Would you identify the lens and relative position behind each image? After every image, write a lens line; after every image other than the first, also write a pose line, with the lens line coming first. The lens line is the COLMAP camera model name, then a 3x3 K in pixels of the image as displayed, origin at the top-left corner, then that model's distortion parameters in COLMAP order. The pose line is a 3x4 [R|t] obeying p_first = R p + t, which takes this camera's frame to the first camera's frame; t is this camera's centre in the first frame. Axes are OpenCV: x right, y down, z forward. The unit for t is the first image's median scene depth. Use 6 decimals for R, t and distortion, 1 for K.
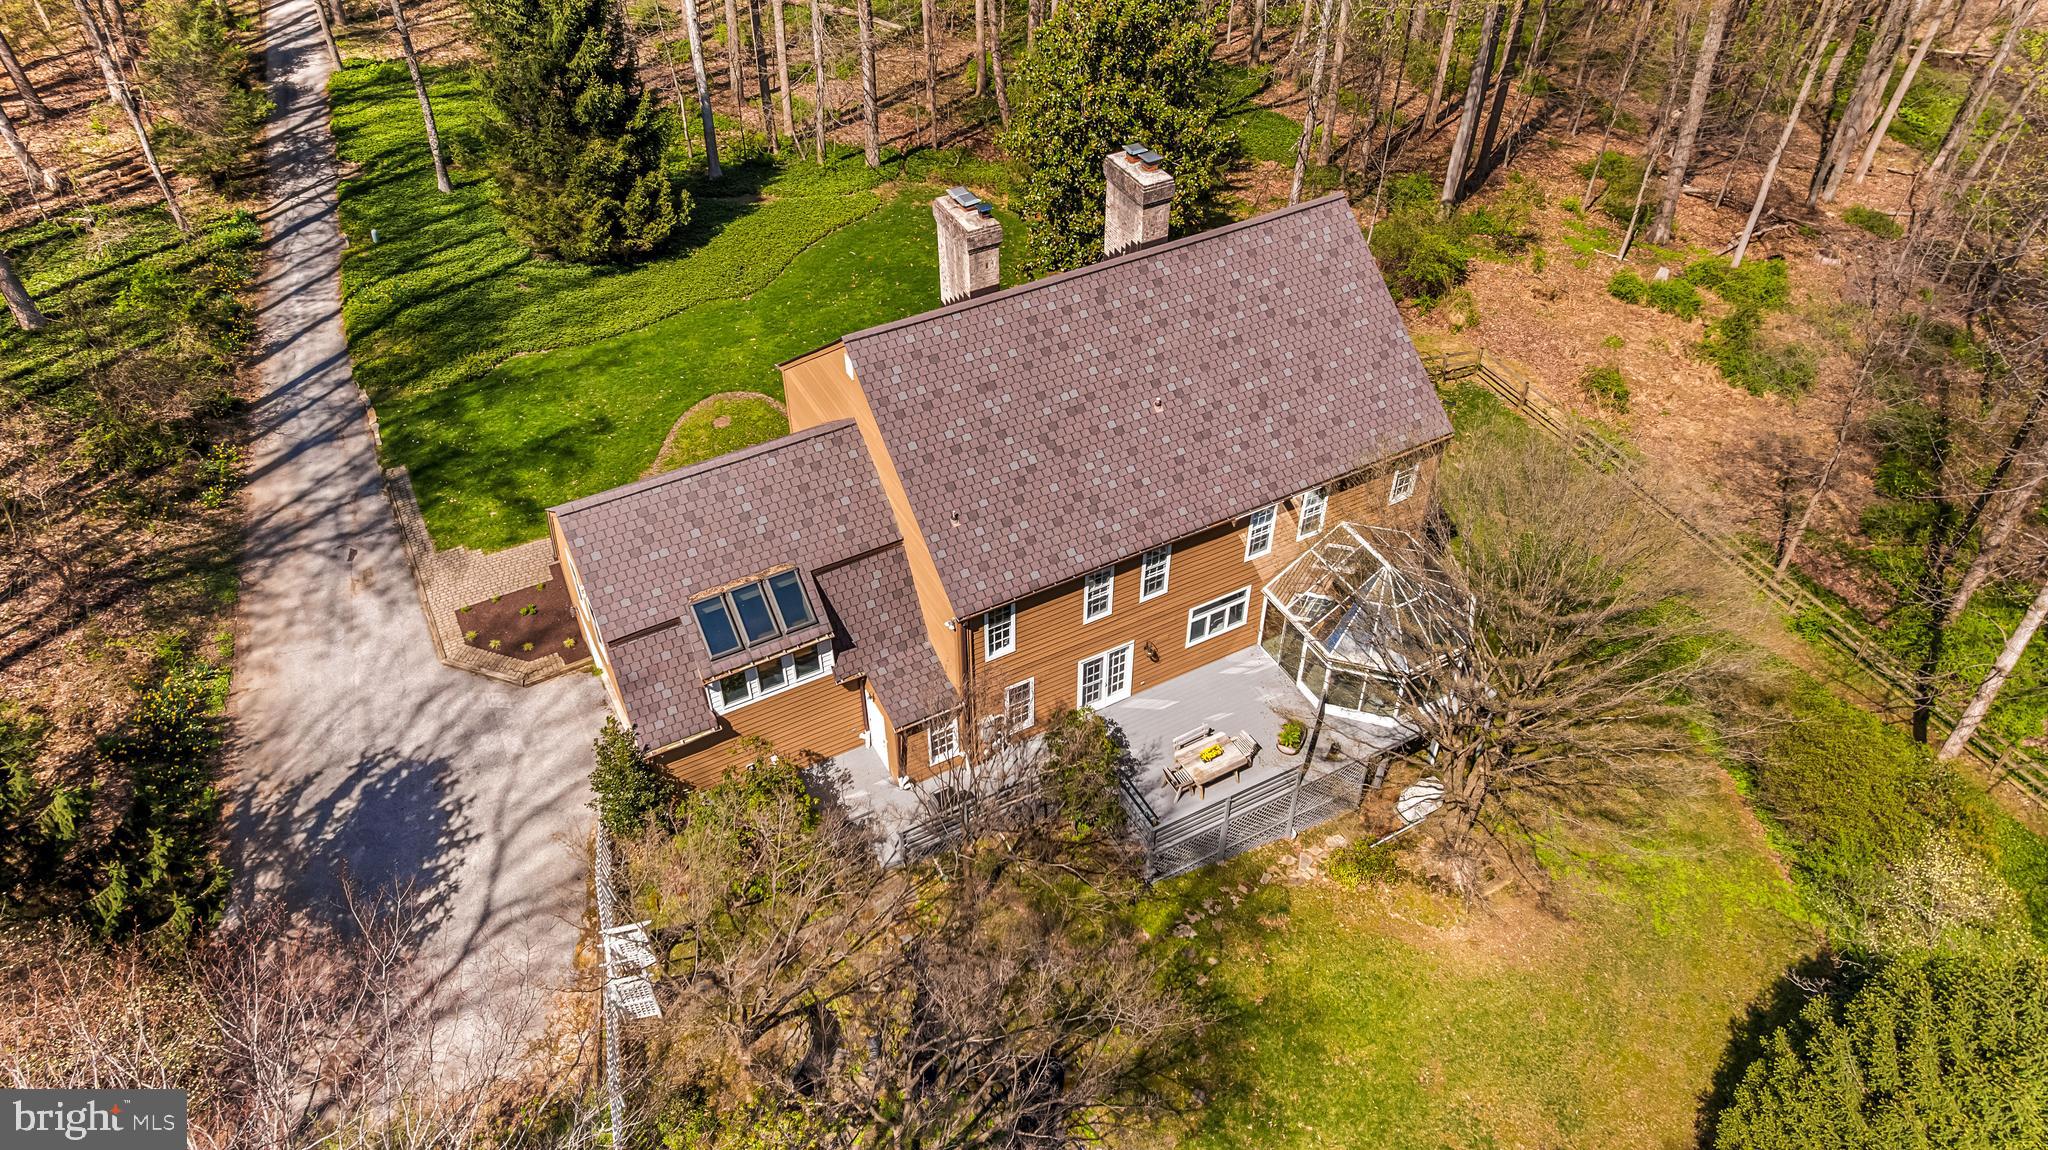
lens RADIAL K [[1461.0, 0, 1044.9], [0, 1461.0, 529.4], [0, 0, 1]] dist [-0.034322, -0.002243]
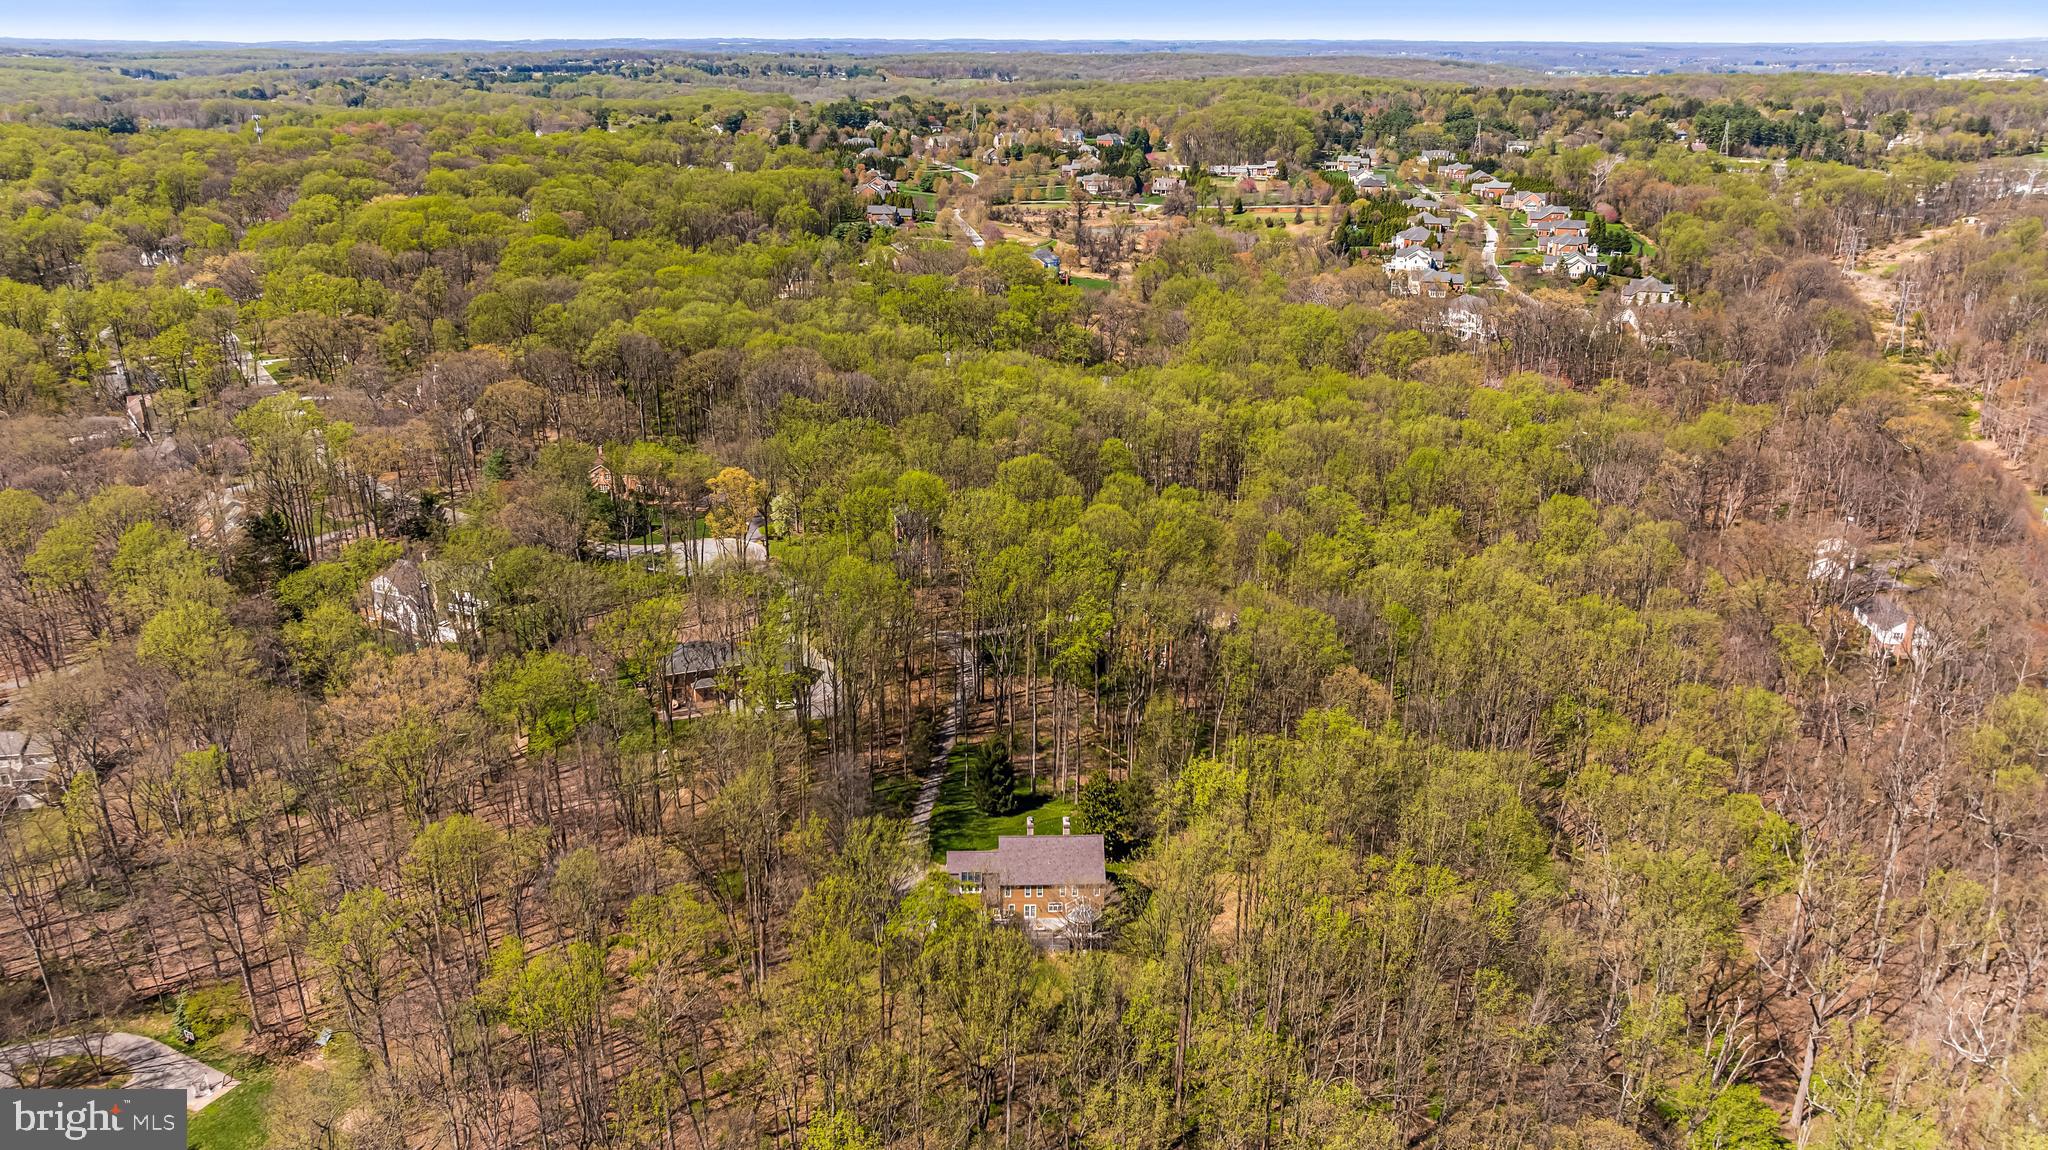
lens RADIAL K [[1433.7, 0, 1024.0], [0, 1433.7, 575.0], [0, 0, 1]] dist [-0.005357, -0.055177]
pose [[0.887233, 0.148229, -0.436860, 1.969101], [-0.292606, 0.912930, -0.284500, 0.444298], [0.356651, 0.380246, 0.853354, -3.647386]]
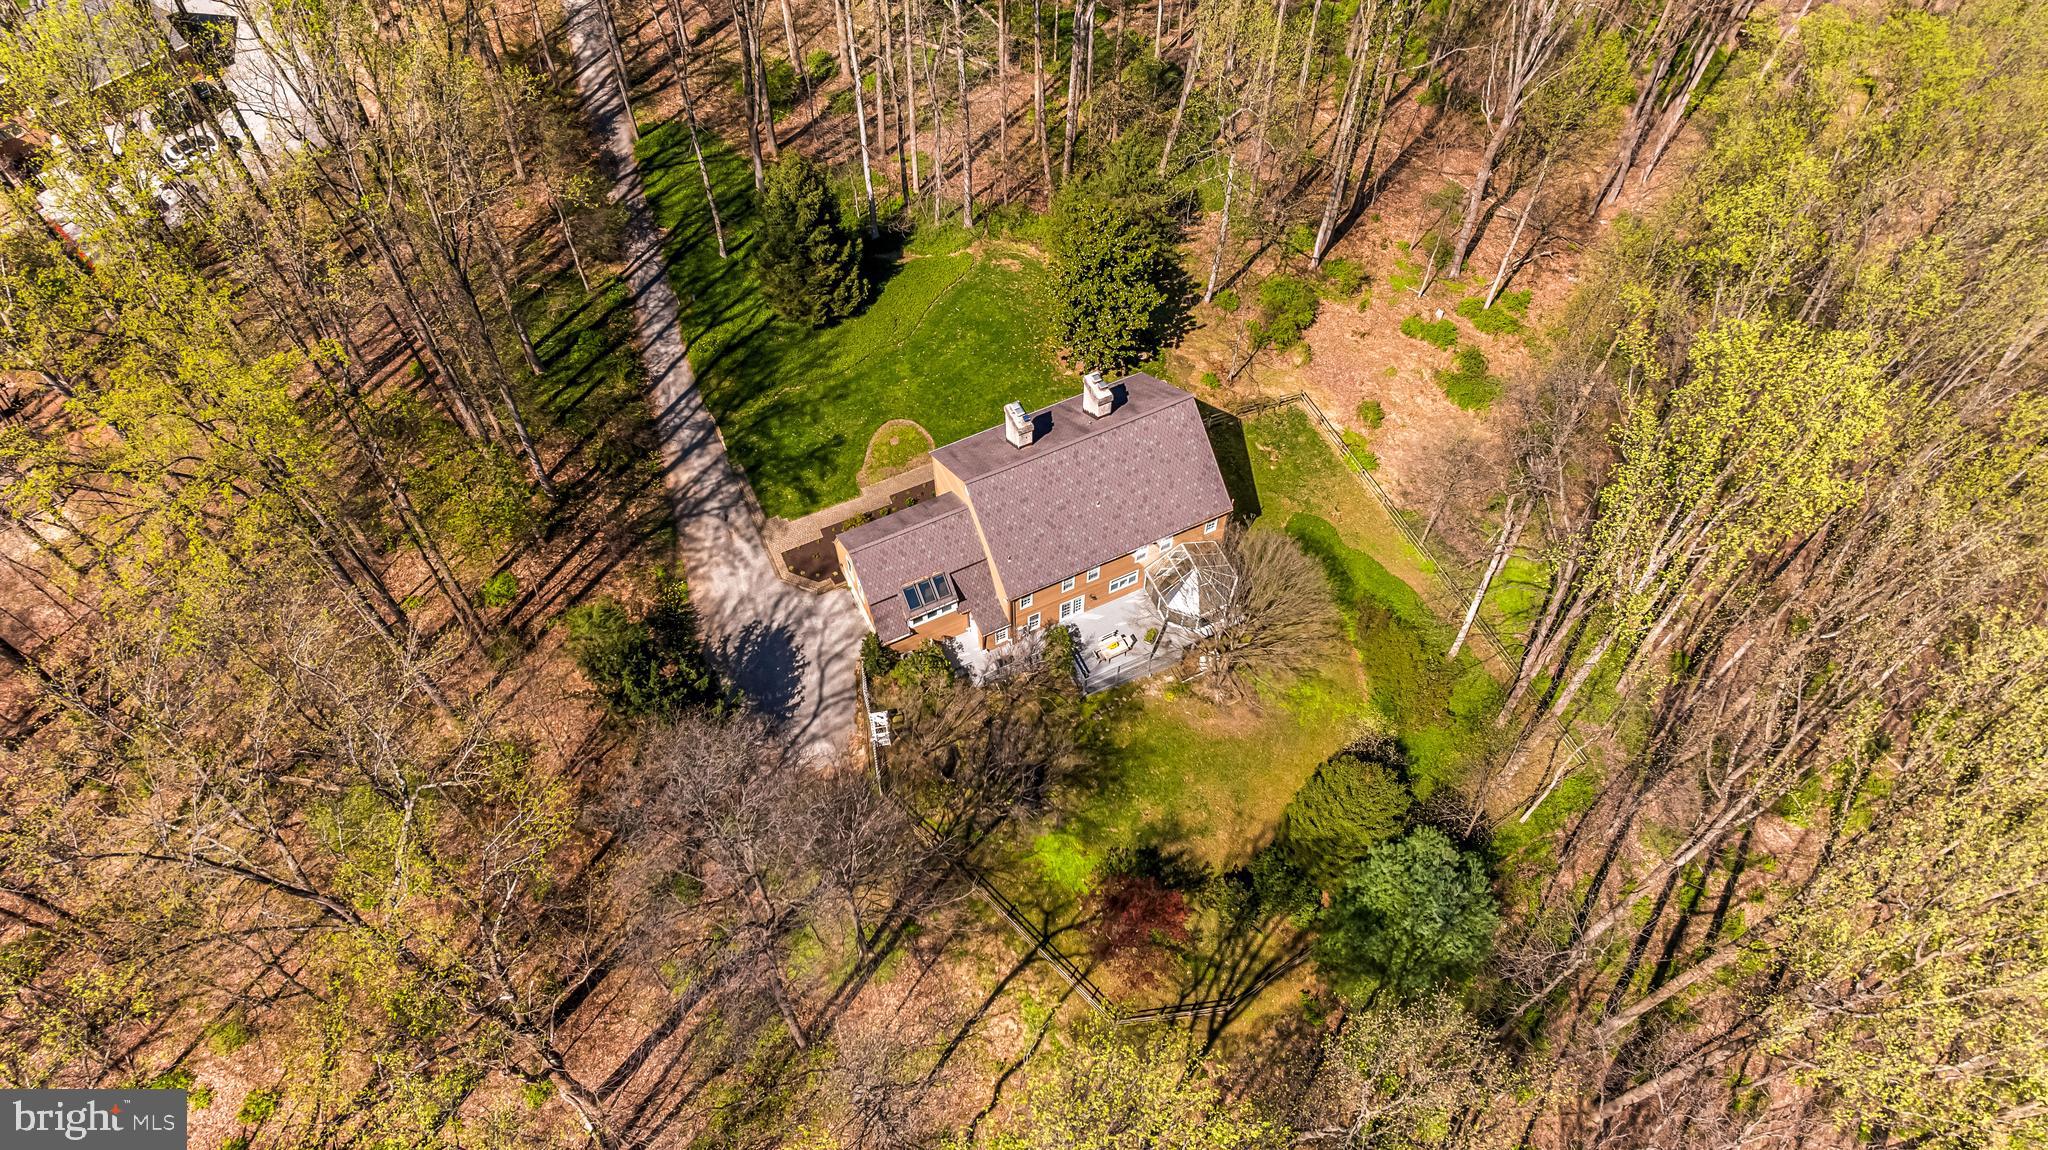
lens RADIAL K [[1433.7, 0, 1024.0], [0, 1433.7, 575.0], [0, 0, 1]] dist [-0.005357, -0.055177]
pose [[0.997879, 0.048227, -0.043712, 0.058693], [-0.032832, 0.952829, 0.301725, -0.591818], [0.056201, -0.299650, 0.952392, -1.081920]]
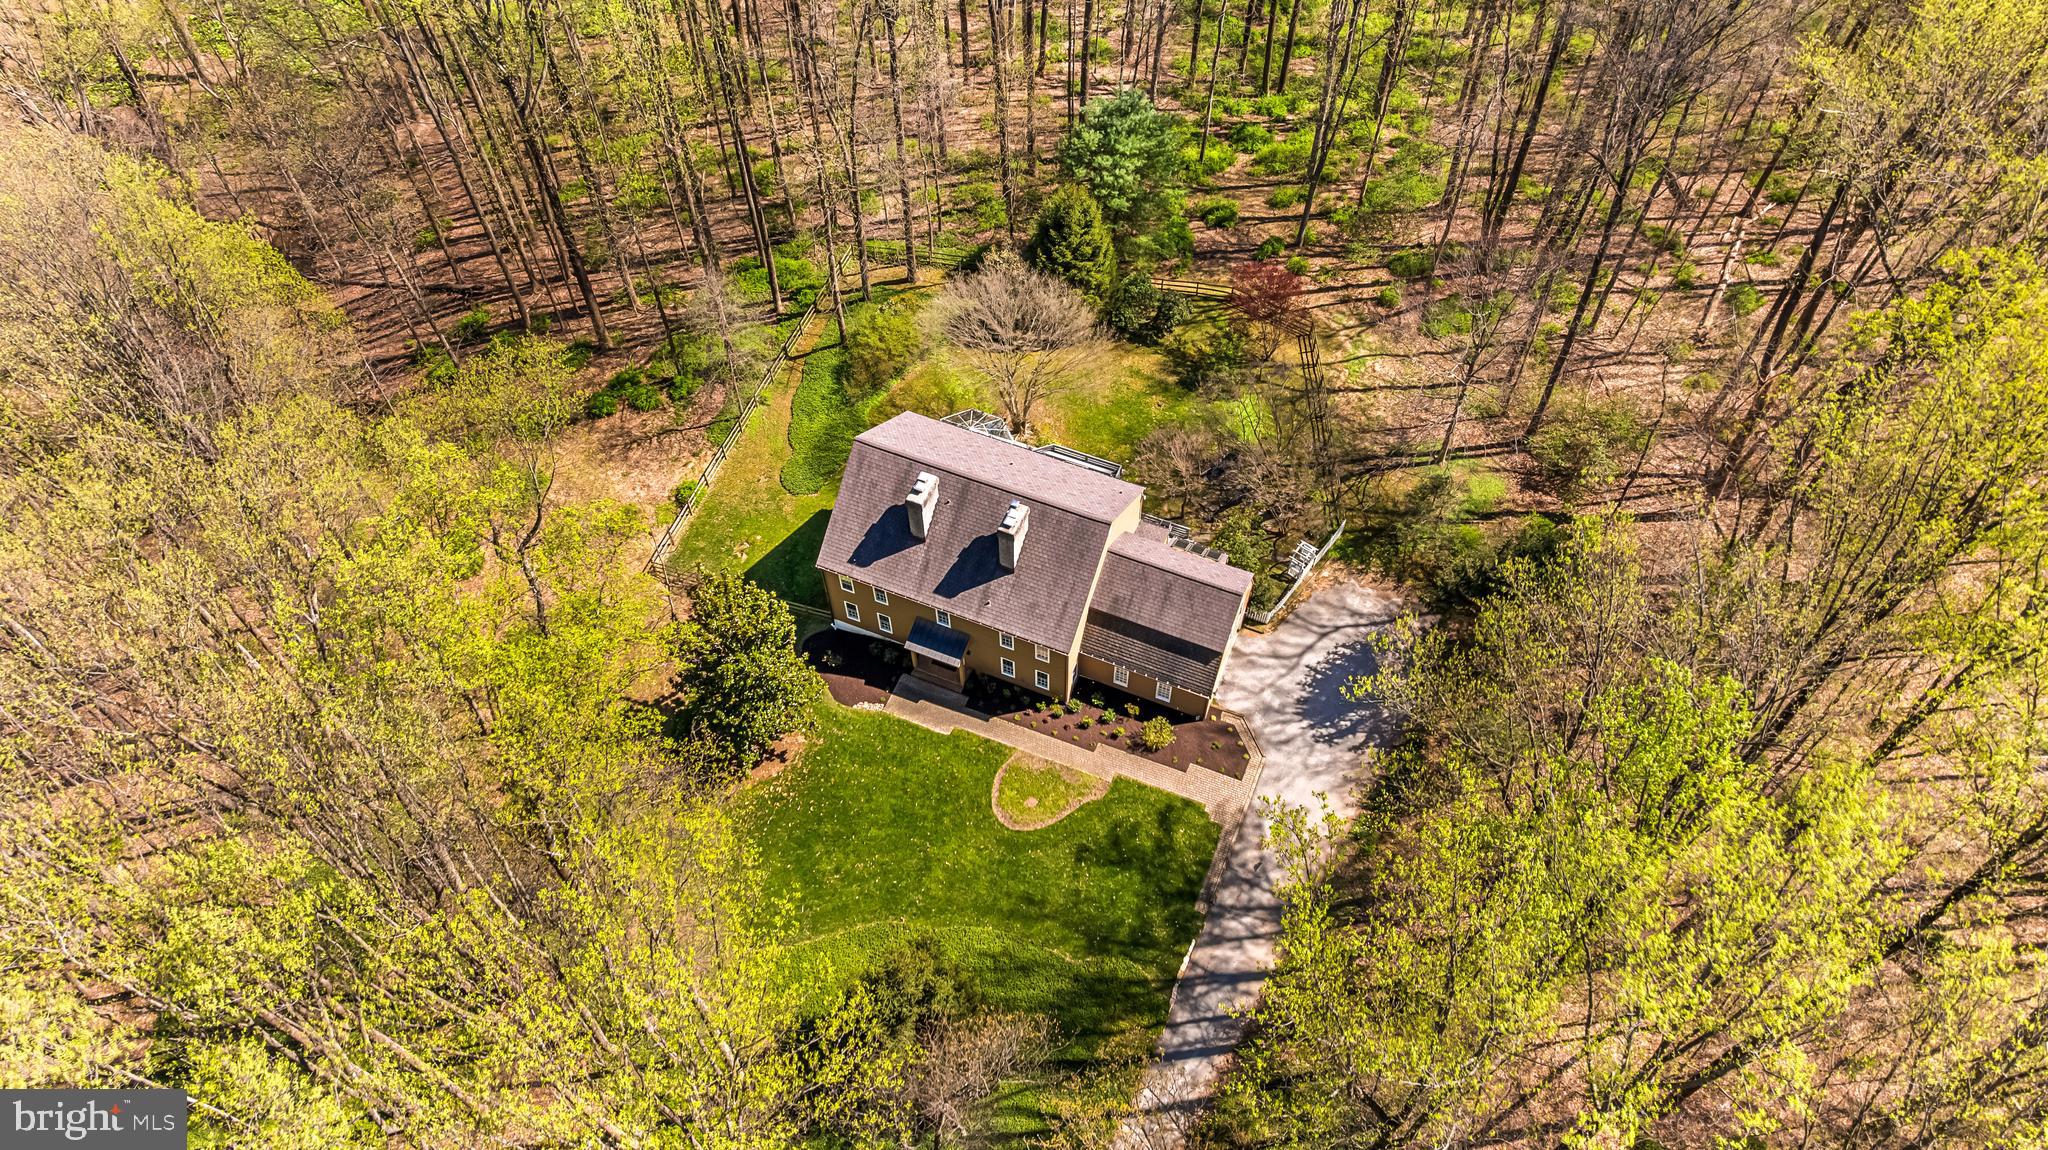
lens RADIAL K [[1433.7, 0, 1024.0], [0, 1433.7, 575.0], [0, 0, 1]] dist [-0.005357, -0.055177]
pose [[-0.625575, -0.646079, 0.437308, -0.877430], [0.527036, 0.063319, 0.847481, -1.674537], [-0.575230, 0.760639, 0.300896, 0.421948]]
